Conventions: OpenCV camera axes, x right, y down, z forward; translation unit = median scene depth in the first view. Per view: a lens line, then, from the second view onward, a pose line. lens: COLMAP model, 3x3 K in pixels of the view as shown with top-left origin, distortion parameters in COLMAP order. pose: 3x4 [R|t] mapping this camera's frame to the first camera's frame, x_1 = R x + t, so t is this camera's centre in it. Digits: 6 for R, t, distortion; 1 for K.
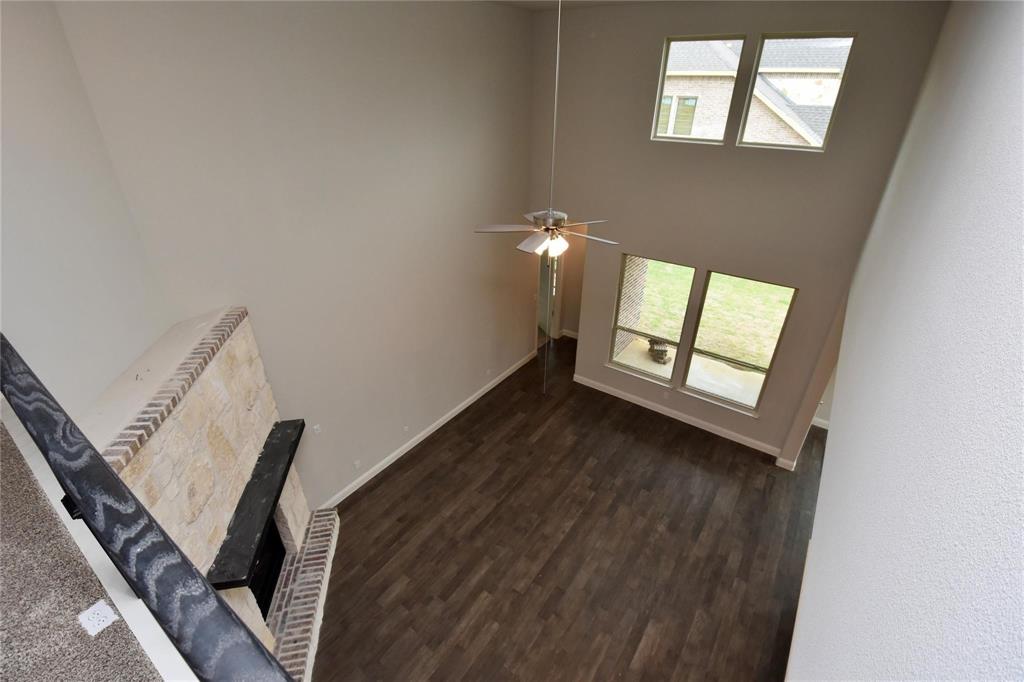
lens RADIAL K [[448.2, 0, 523.6], [0, 448.2, 344.4], [0, 0, 1]] dist [0.011598, -0.019517]
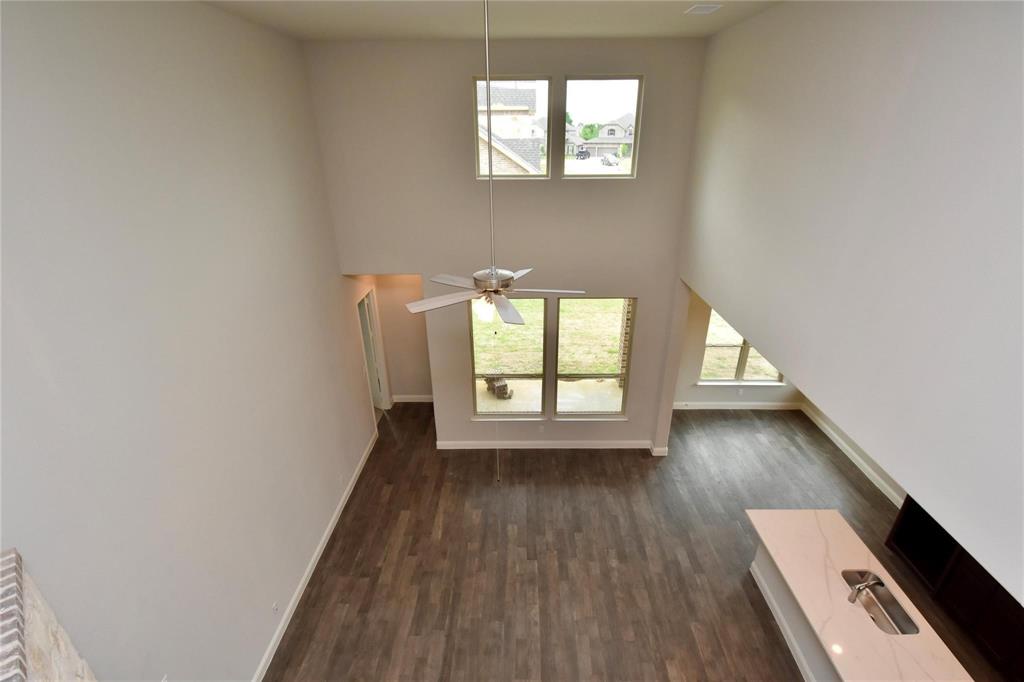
lens RADIAL K [[466.7, 0, 521.2], [0, 466.7, 346.4], [0, 0, 1]] dist [0.014127, -0.023677]
pose [[0.823076, -0.254323, 0.507805, -0.249409], [0.293276, 0.956022, 0.003447, -0.098634], [-0.486349, 0.146090, 0.861465, 0.162731]]
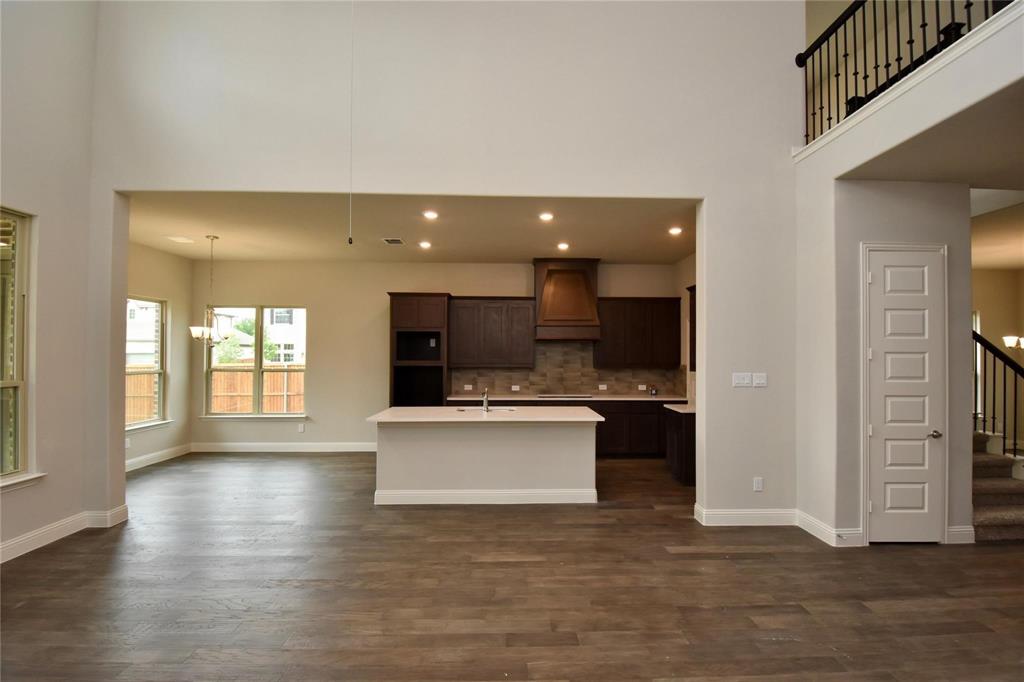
lens RADIAL K [[458.6, 0, 522.8], [0, 458.6, 346.6], [0, 0, 1]] dist [0.012470, -0.021158]
pose [[-0.594677, -0.007091, 0.803934, -0.284854], [0.384949, 0.875371, 0.292471, 0.110939], [-0.705814, 0.483400, -0.517833, 0.952726]]
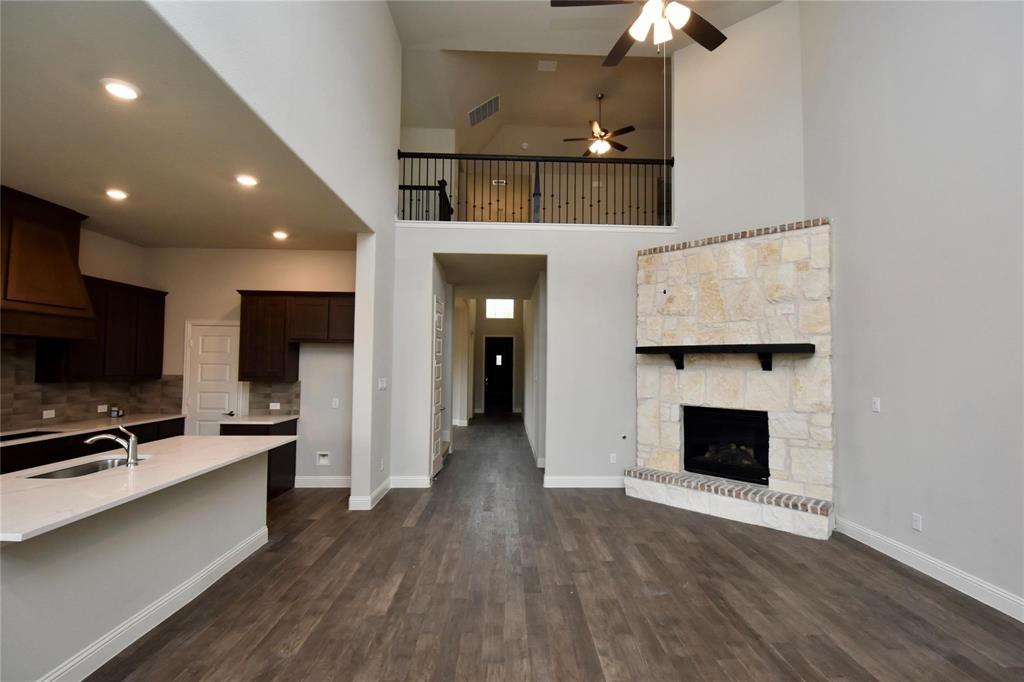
lens RADIAL K [[451.0, 0, 521.3], [0, 451.0, 345.7], [0, 0, 1]] dist [0.014675, -0.022797]
pose [[-0.800960, -0.048162, -0.596777, 0.422126], [-0.315525, 0.881066, 0.352374, 0.026717], [0.508829, 0.470536, -0.720895, 1.117598]]
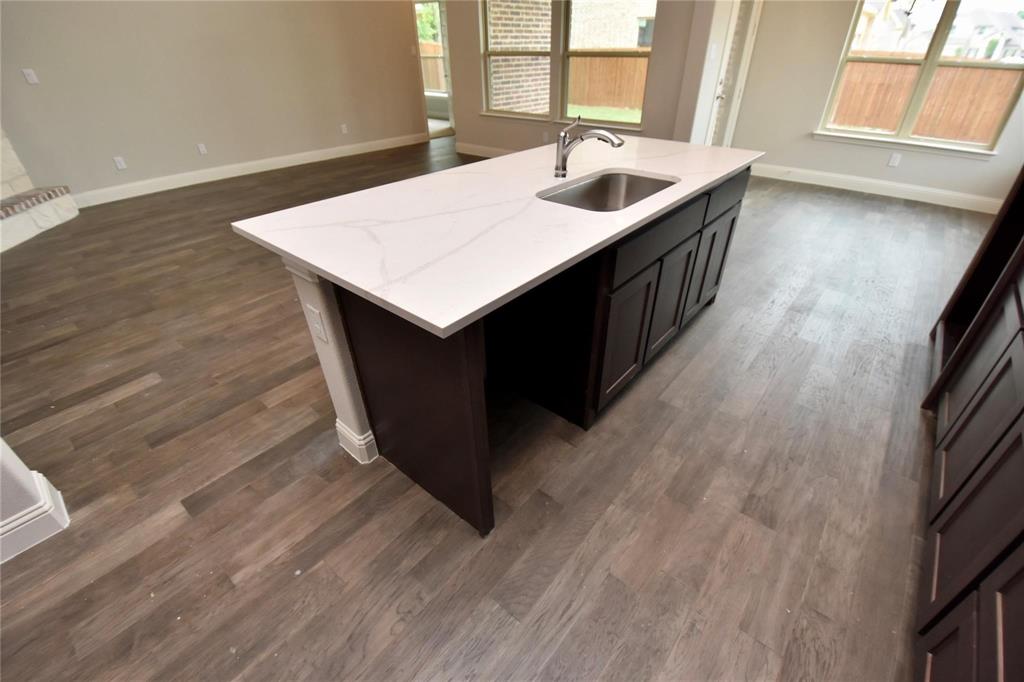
lens RADIAL K [[448.7, 0, 518.5], [0, 448.7, 344.0], [0, 0, 1]] dist [0.001909, -0.012281]
pose [[0.995819, 0.027902, -0.086986, 0.464647], [-0.021520, 0.997066, 0.073465, 0.556694], [0.088781, -0.071286, 0.993497, 0.247021]]
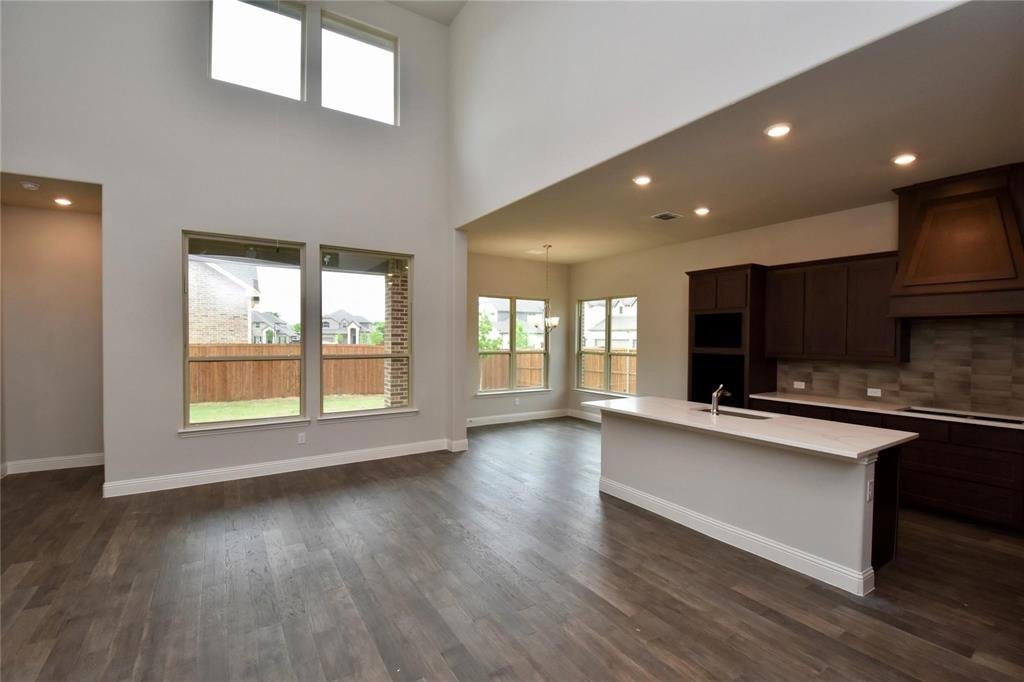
lens RADIAL K [[451.0, 0, 521.3], [0, 451.0, 345.7], [0, 0, 1]] dist [0.014675, -0.022797]
pose [[0.371051, -0.030514, 0.928111, -0.261609], [0.456943, 0.876085, -0.153879, 0.332806], [-0.808408, 0.481191, 0.339016, 0.563658]]
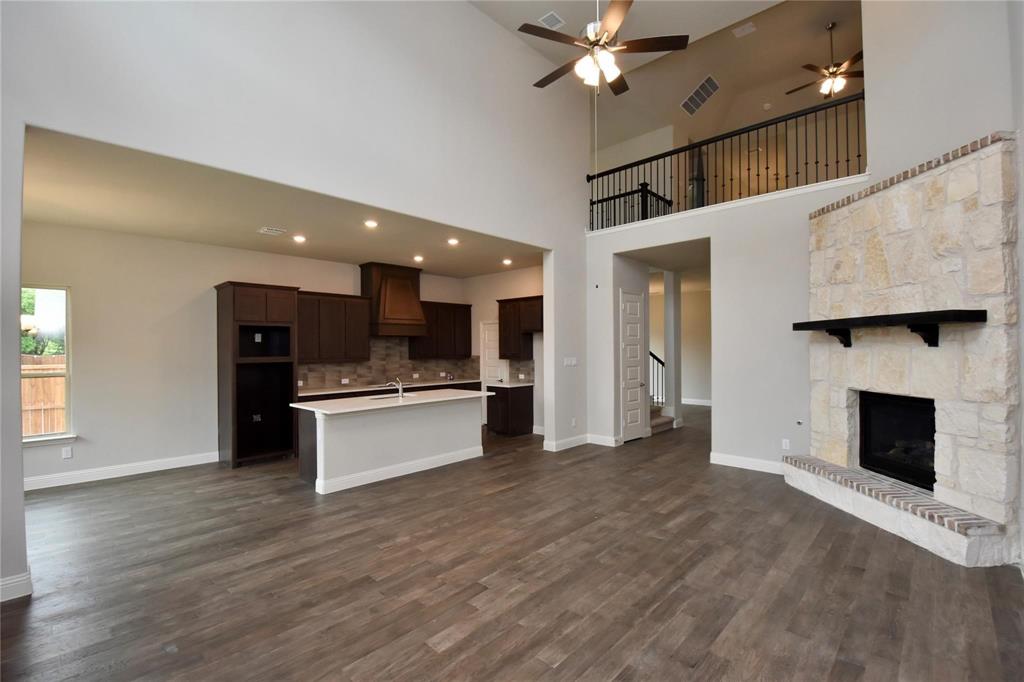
lens RADIAL K [[451.0, 0, 521.3], [0, 451.0, 345.7], [0, 0, 1]] dist [0.014675, -0.022797]
pose [[-0.989985, -0.008384, 0.140925, 0.052271], [0.062049, 0.870807, 0.487694, -0.131778], [-0.126807, 0.491554, -0.861565, 1.393755]]
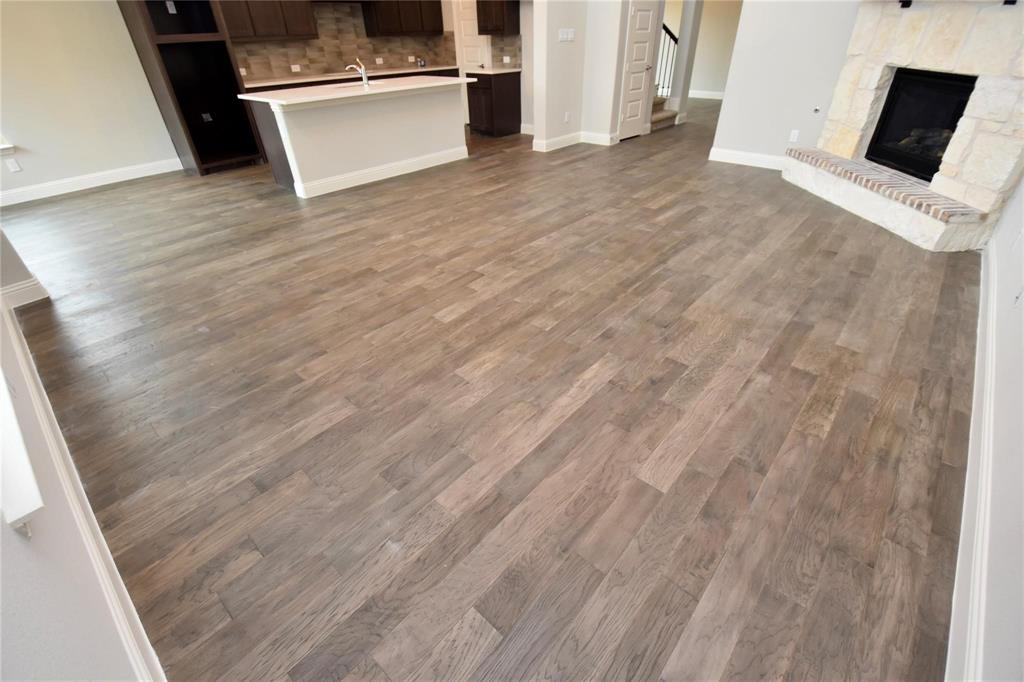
lens RADIAL K [[451.0, 0, 521.3], [0, 451.0, 345.7], [0, 0, 1]] dist [0.014675, -0.022797]
pose [[-0.994203, -0.060861, 0.088634, 0.060789], [0.054007, 0.430129, 0.901150, -0.100551], [-0.092968, 0.900714, -0.424349, 1.398675]]
